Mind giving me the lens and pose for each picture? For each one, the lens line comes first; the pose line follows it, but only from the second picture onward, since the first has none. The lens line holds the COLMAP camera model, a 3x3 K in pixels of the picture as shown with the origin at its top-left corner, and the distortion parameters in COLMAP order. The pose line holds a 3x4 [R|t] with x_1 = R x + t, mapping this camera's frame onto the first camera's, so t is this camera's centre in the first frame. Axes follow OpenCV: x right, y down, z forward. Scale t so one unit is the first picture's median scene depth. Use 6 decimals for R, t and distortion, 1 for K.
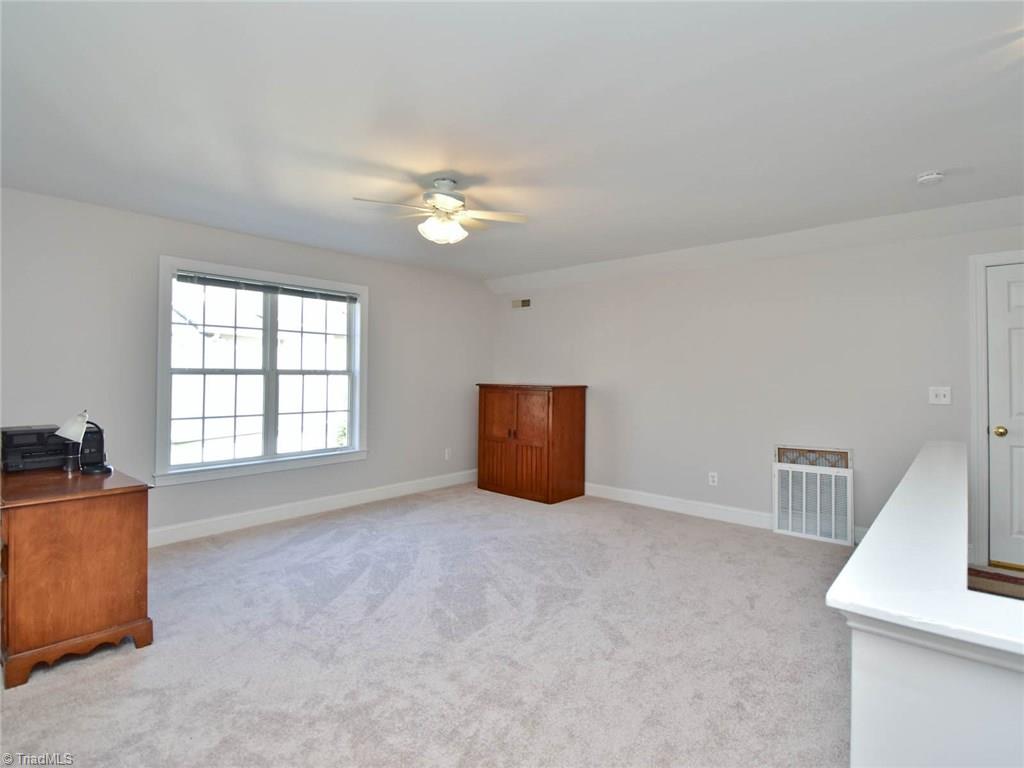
lens RADIAL K [[512.5, 0, 503.8], [0, 512.5, 369.1], [0, 0, 1]] dist [0.001407, -0.017955]
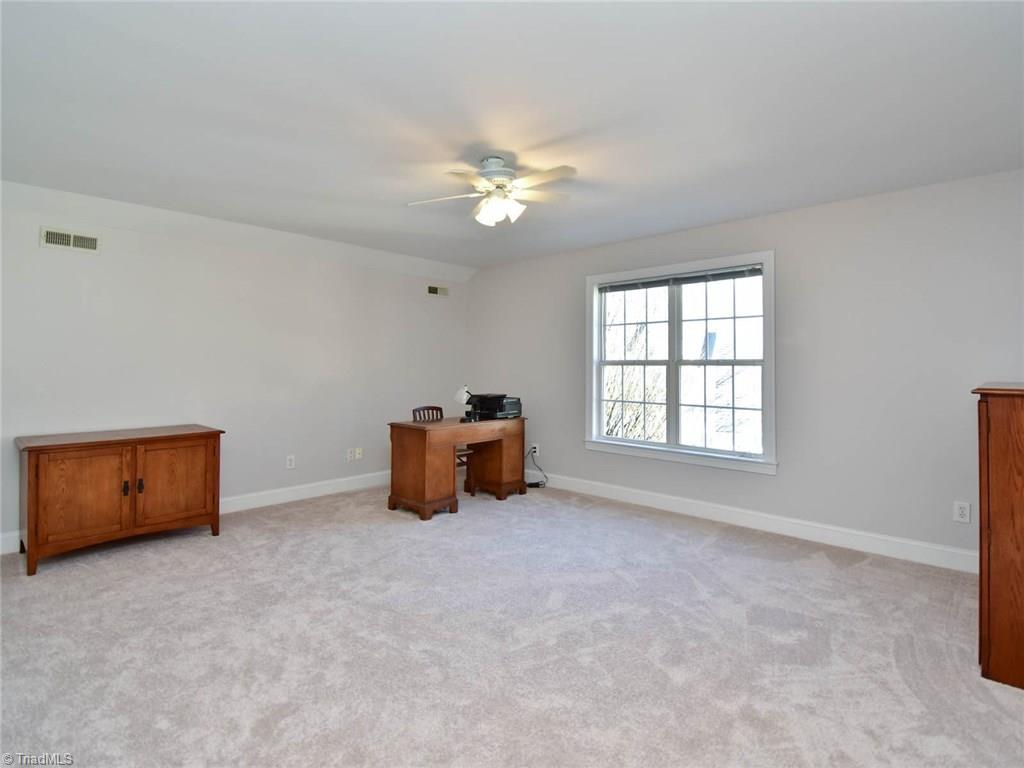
lens RADIAL K [[512.5, 0, 503.8], [0, 512.5, 369.1], [0, 0, 1]] dist [0.001407, -0.017955]
pose [[-0.036953, 0.003803, -0.999310, 0.572874], [0.013230, 0.999907, 0.003316, 0.010134], [0.999229, -0.013099, -0.037000, 0.696235]]
